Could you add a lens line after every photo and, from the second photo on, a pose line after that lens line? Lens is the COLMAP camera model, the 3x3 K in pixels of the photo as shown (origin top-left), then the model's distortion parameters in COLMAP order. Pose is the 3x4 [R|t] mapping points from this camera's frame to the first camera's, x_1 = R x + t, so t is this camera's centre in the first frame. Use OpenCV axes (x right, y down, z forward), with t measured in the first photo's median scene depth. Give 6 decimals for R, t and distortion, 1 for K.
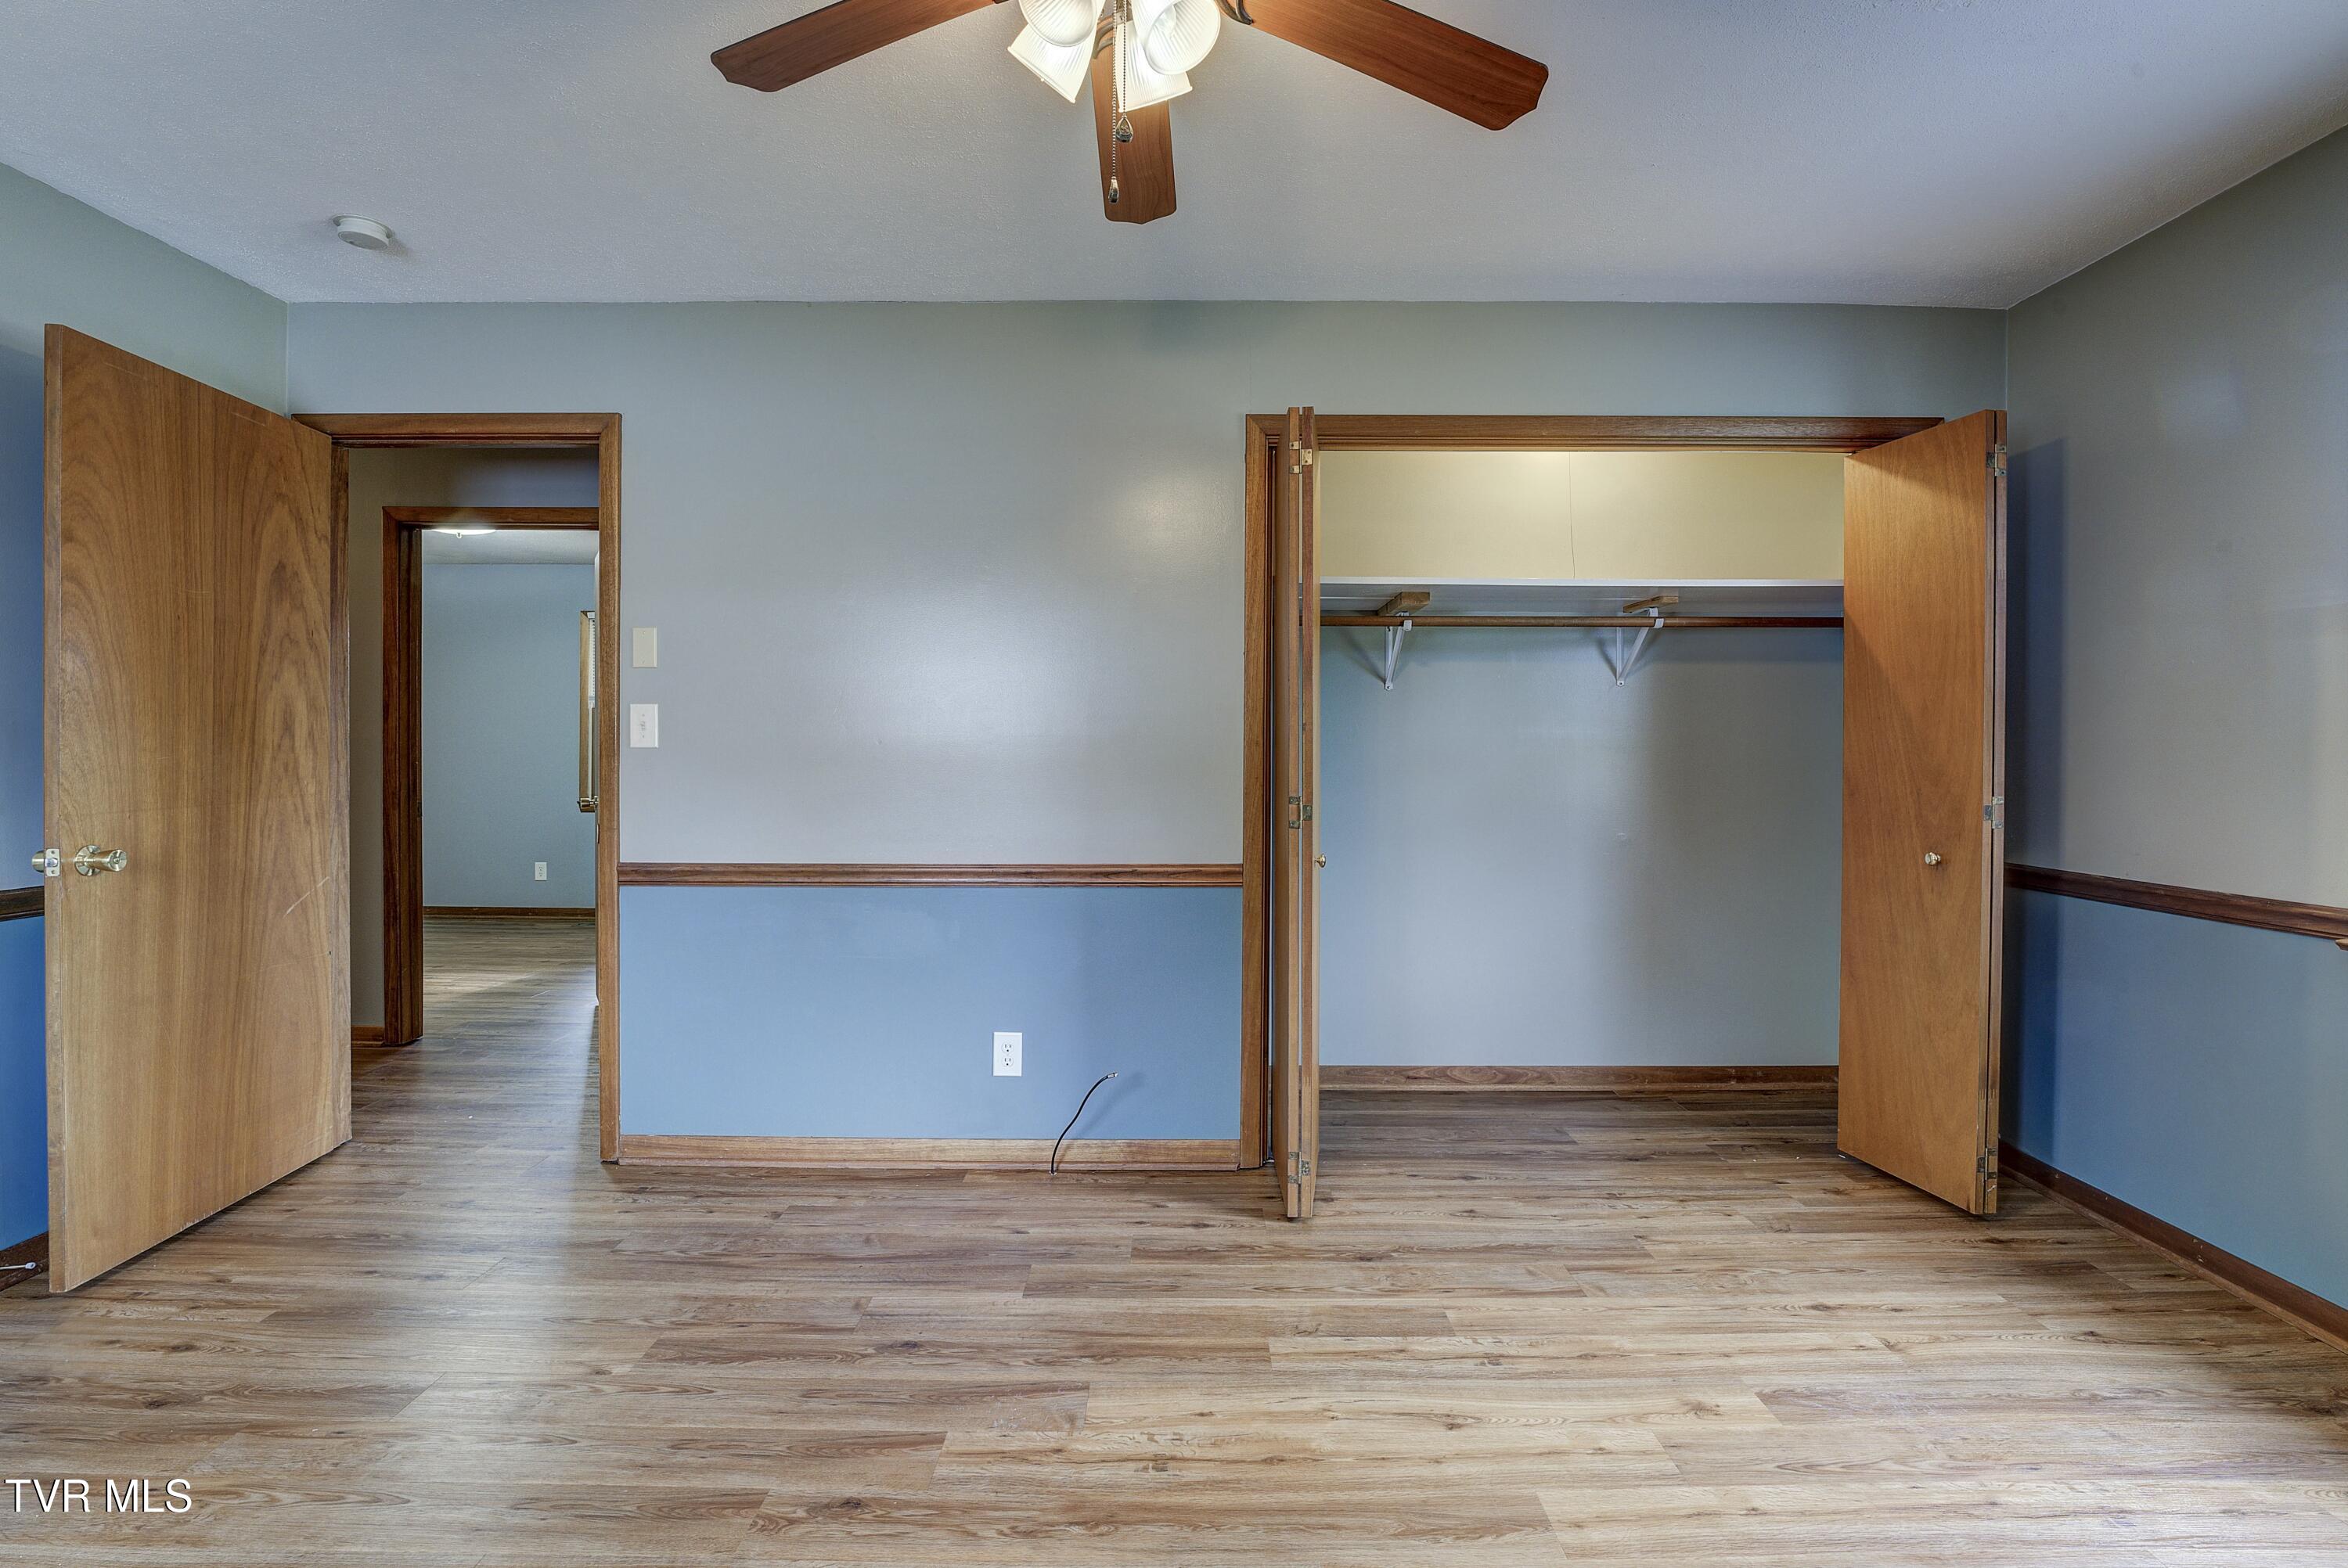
lens RADIAL K [[1059.2, 0, 1157.6], [0, 1059.2, 768.8], [0, 0, 1]] dist [-0.012742, 0.000189]
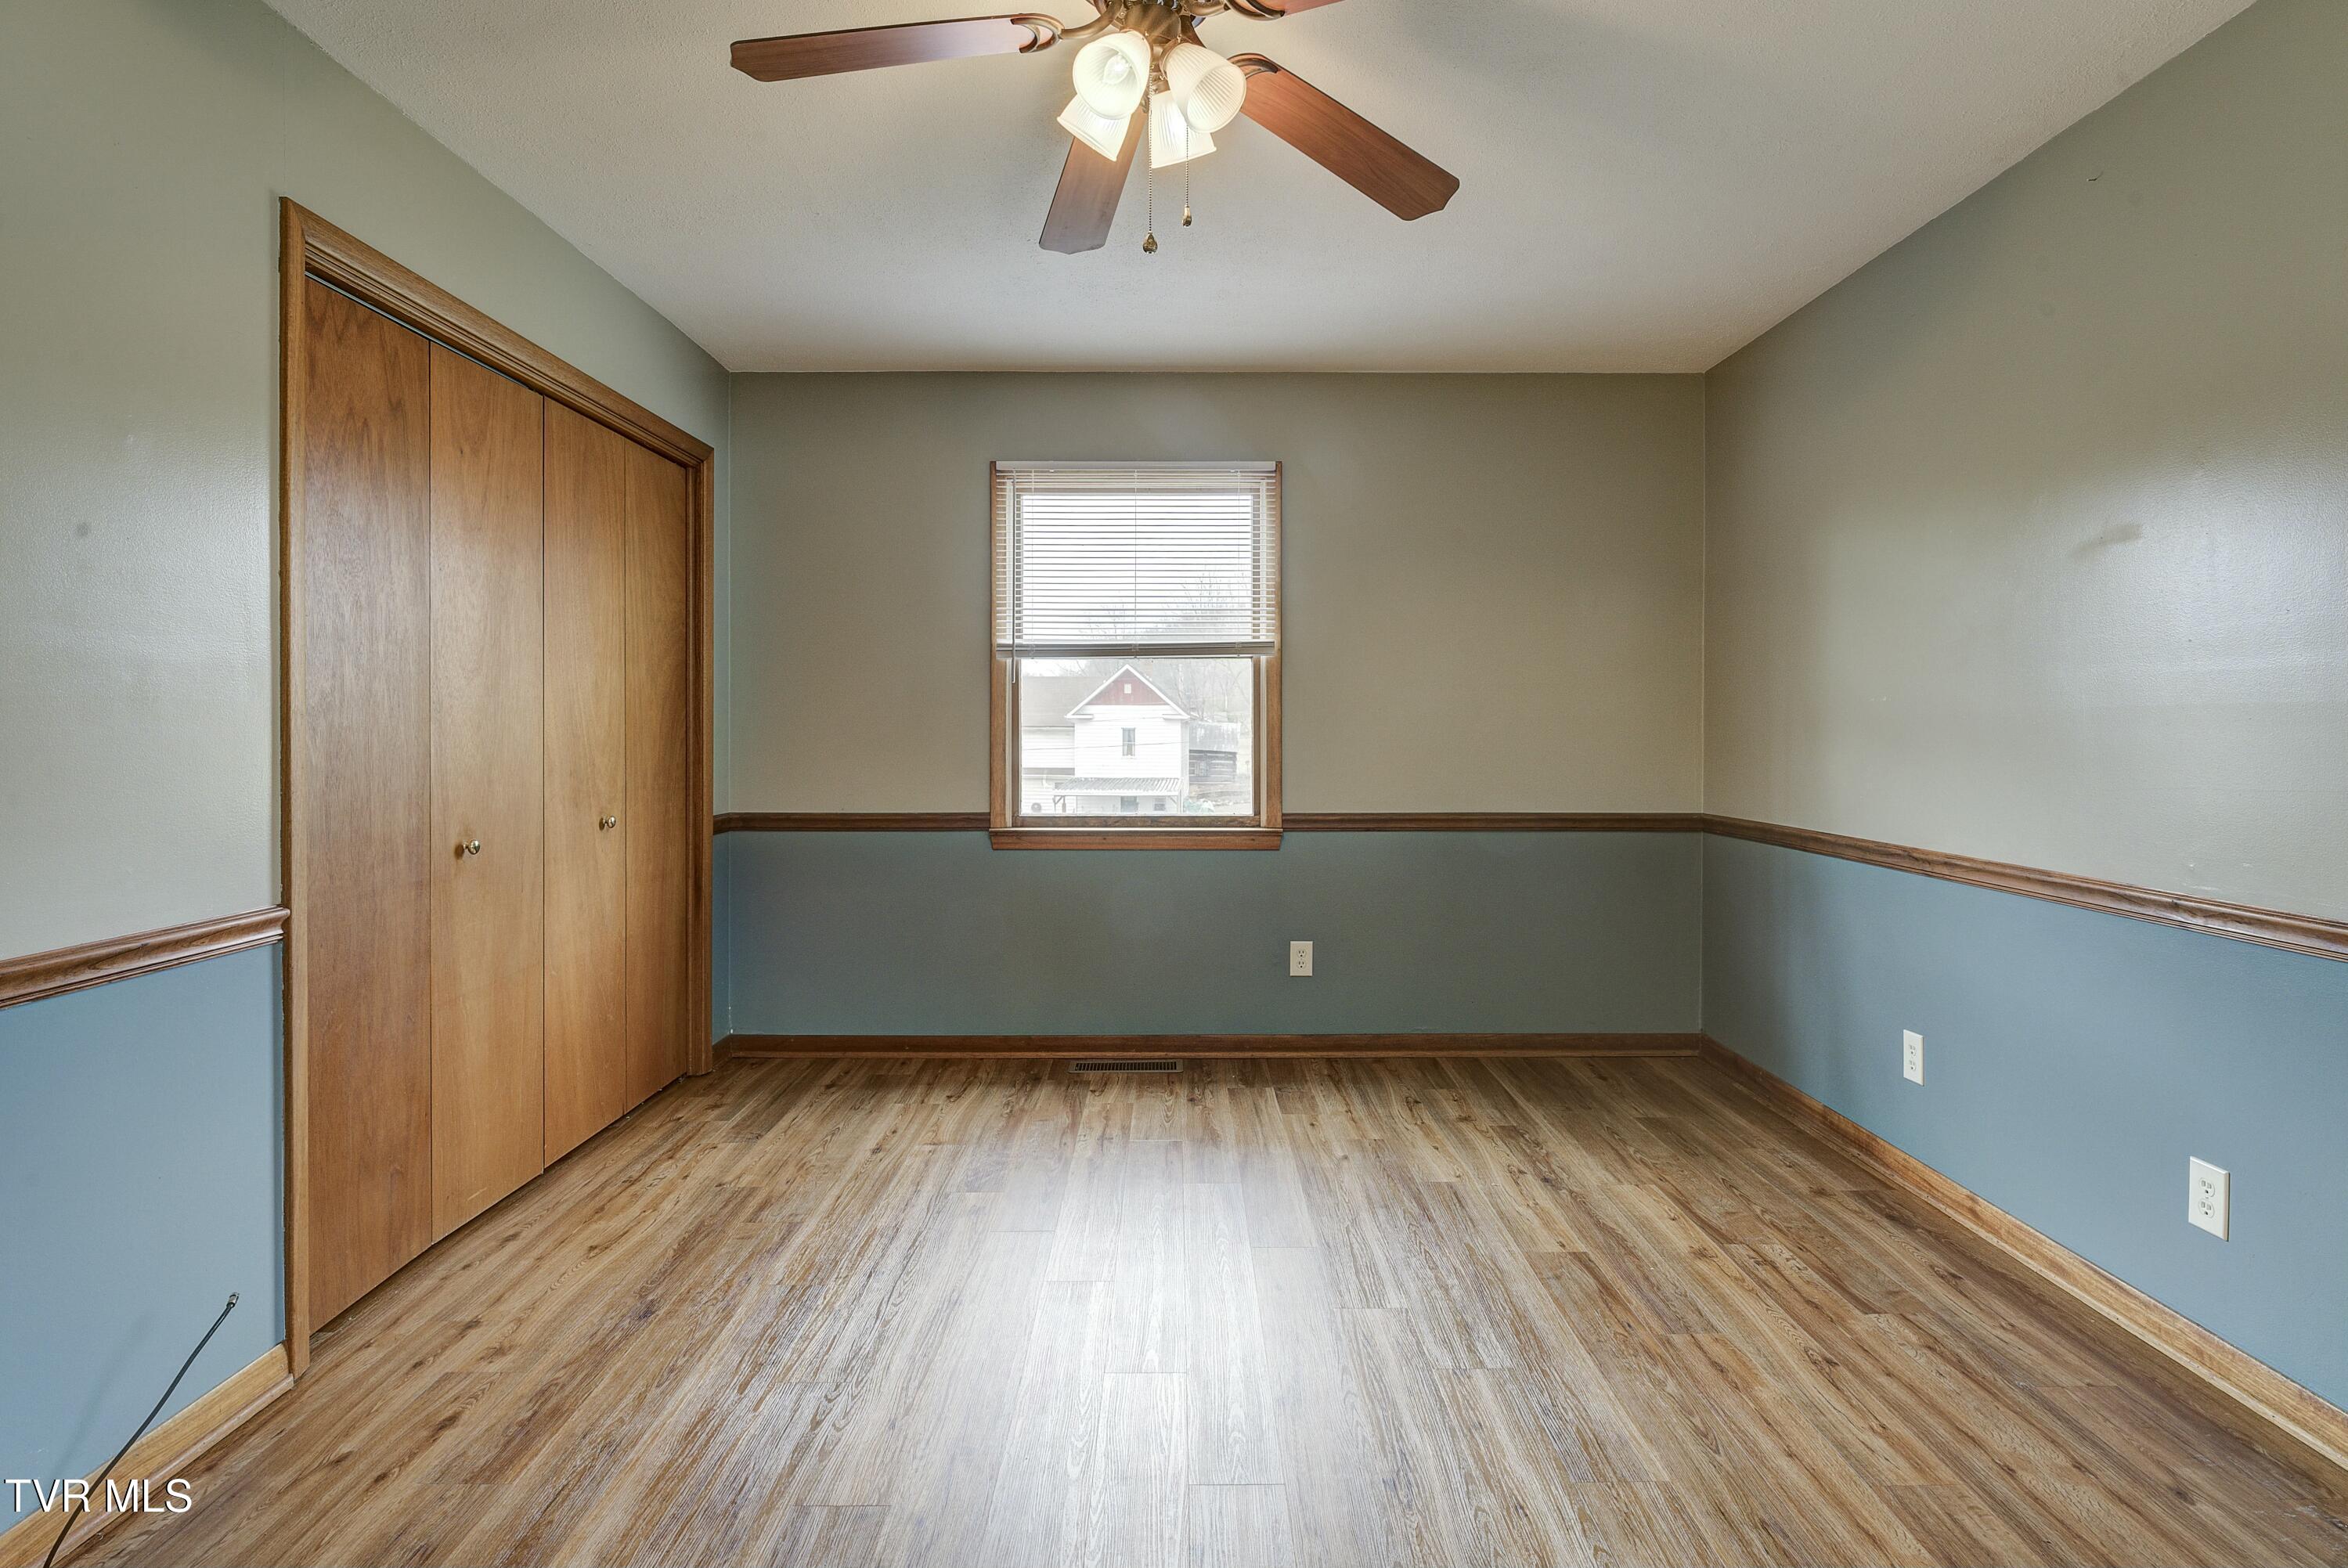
lens RADIAL K [[1216.9, 0, 1182.5], [0, 1216.9, 741.8], [0, 0, 1]] dist [0.000191, -0.001168]
pose [[-0.015474, -0.012678, 0.999800, -0.759526], [0.015892, 0.999790, 0.012924, -0.009455], [-0.999754, 0.016089, -0.015269, 0.542182]]
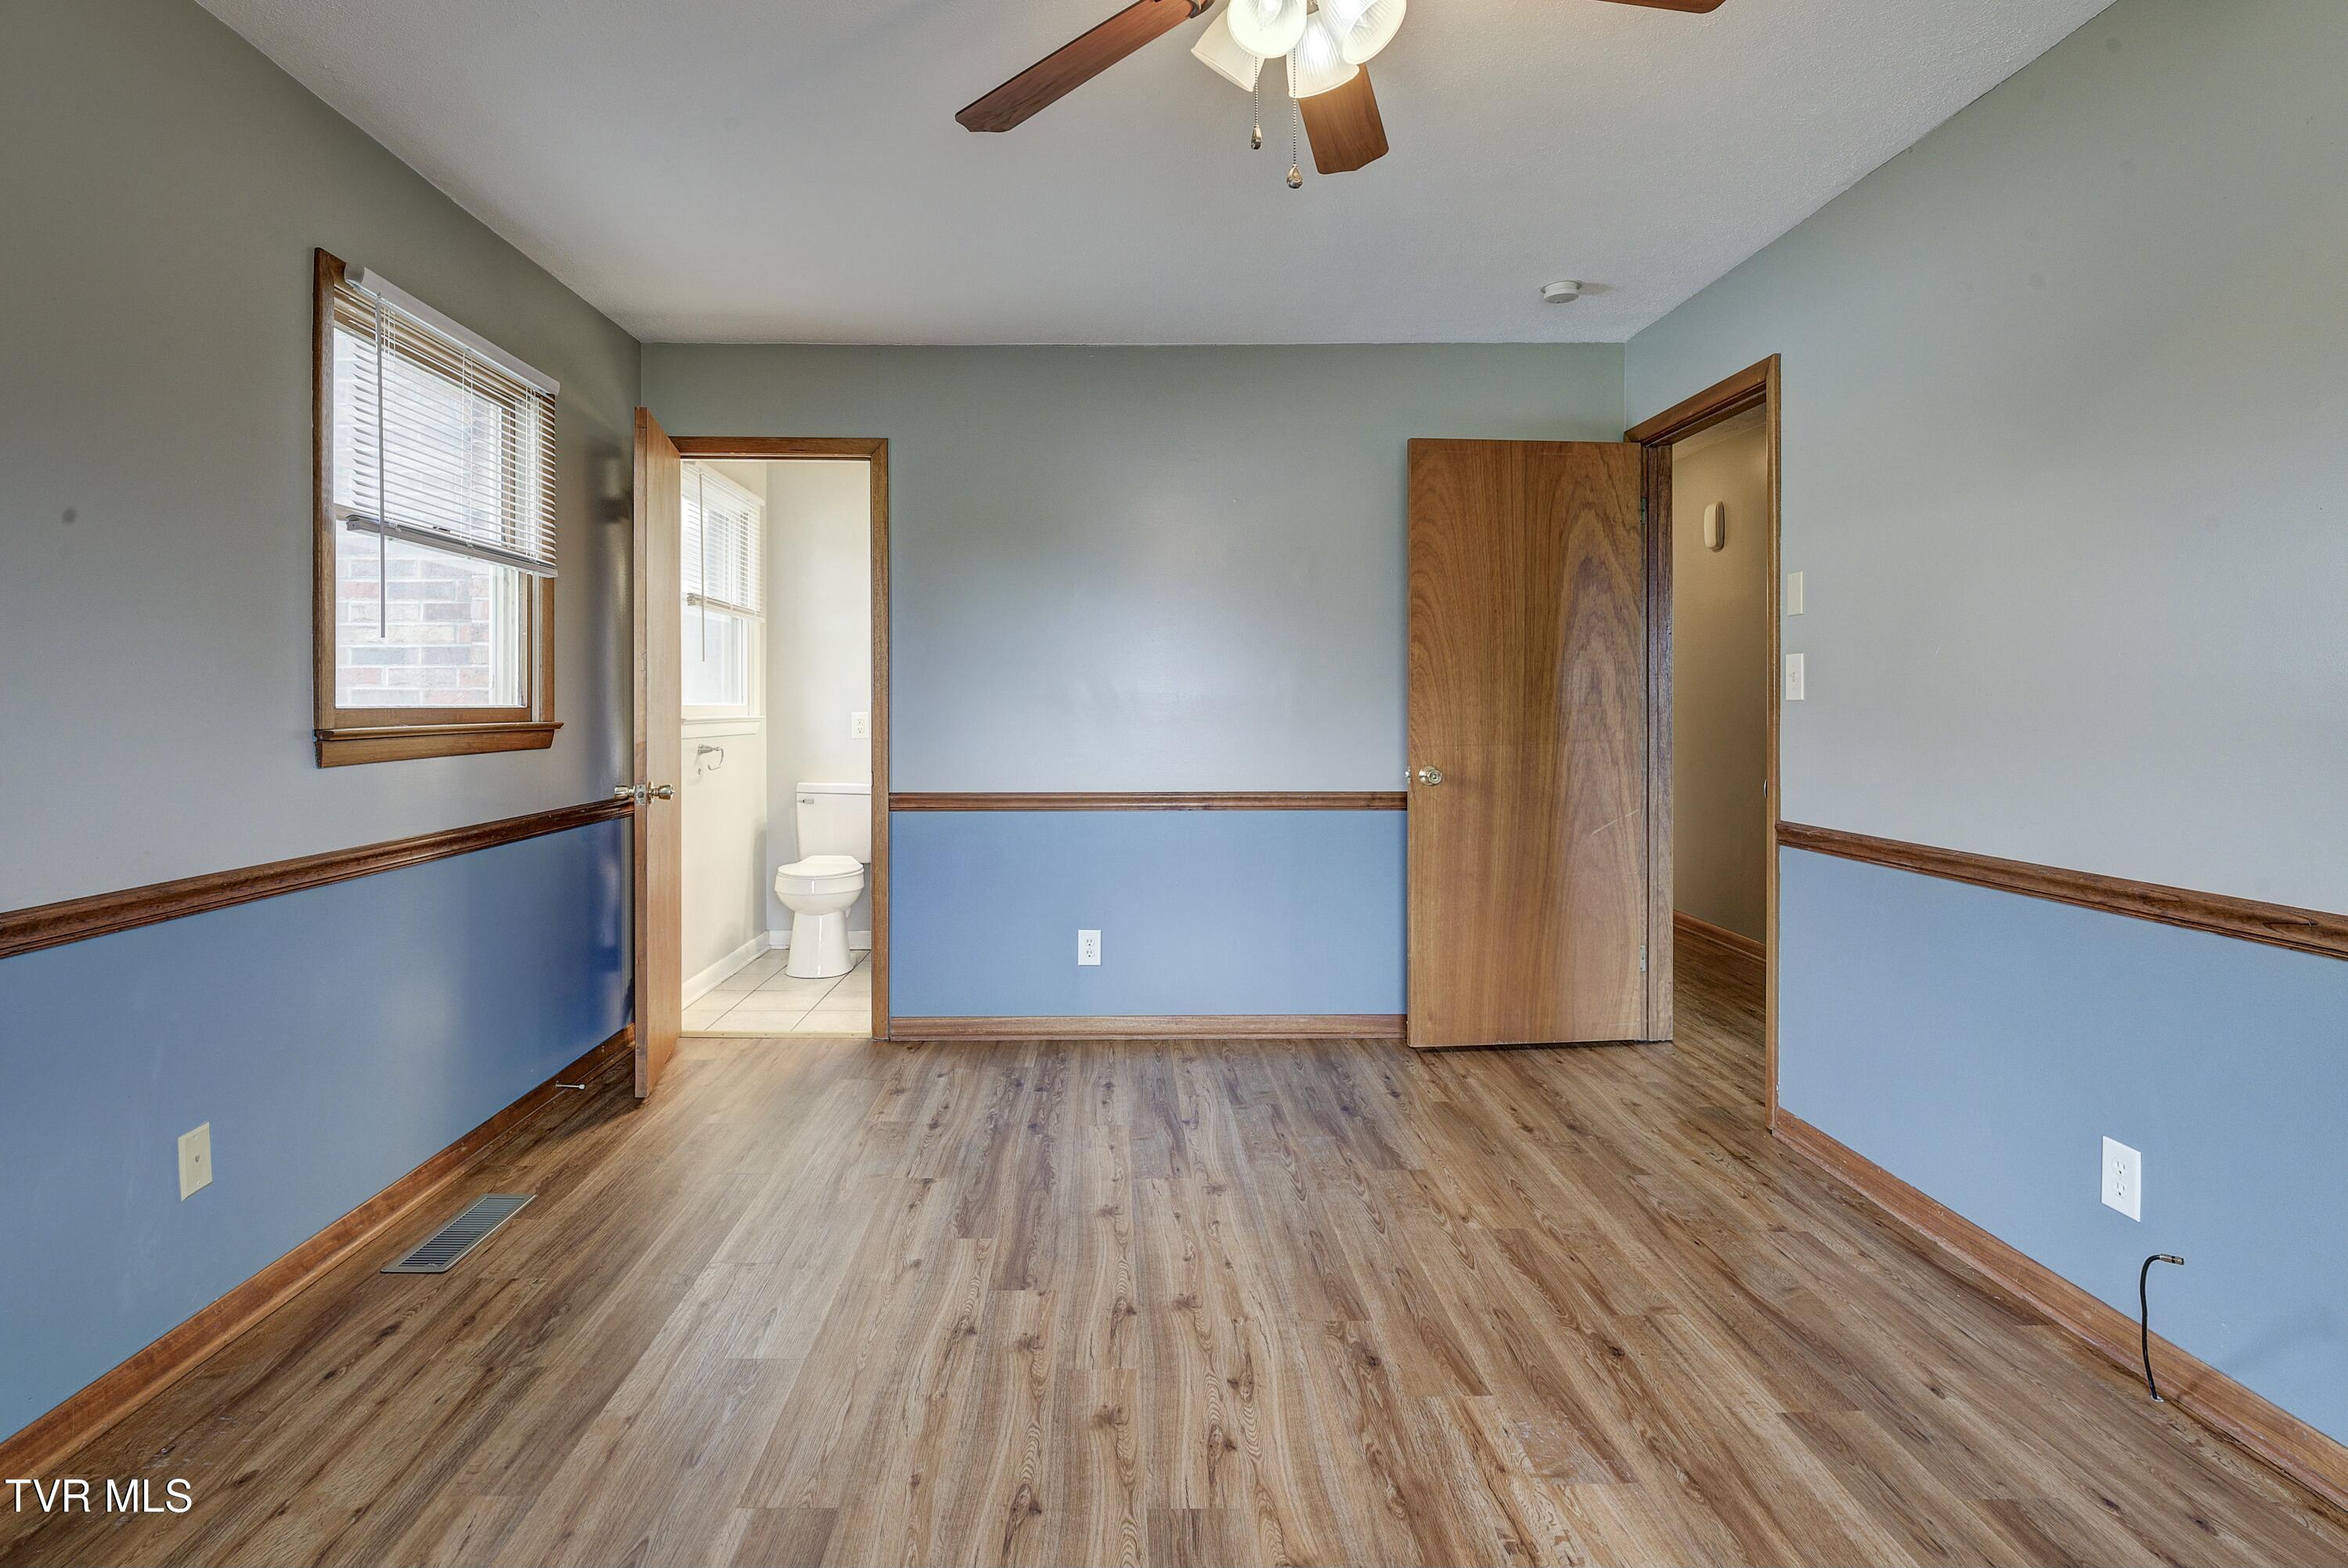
lens RADIAL K [[1190.9, 0, 1143.4], [0, 1190.9, 714.8], [0, 0, 1]] dist [-0.011177, -0.000774]
pose [[0.035595, 0.004925, -0.999354, 0.631918], [-0.014047, 0.999892, 0.004428, -0.004206], [0.999268, 0.013880, 0.035660, 0.444872]]
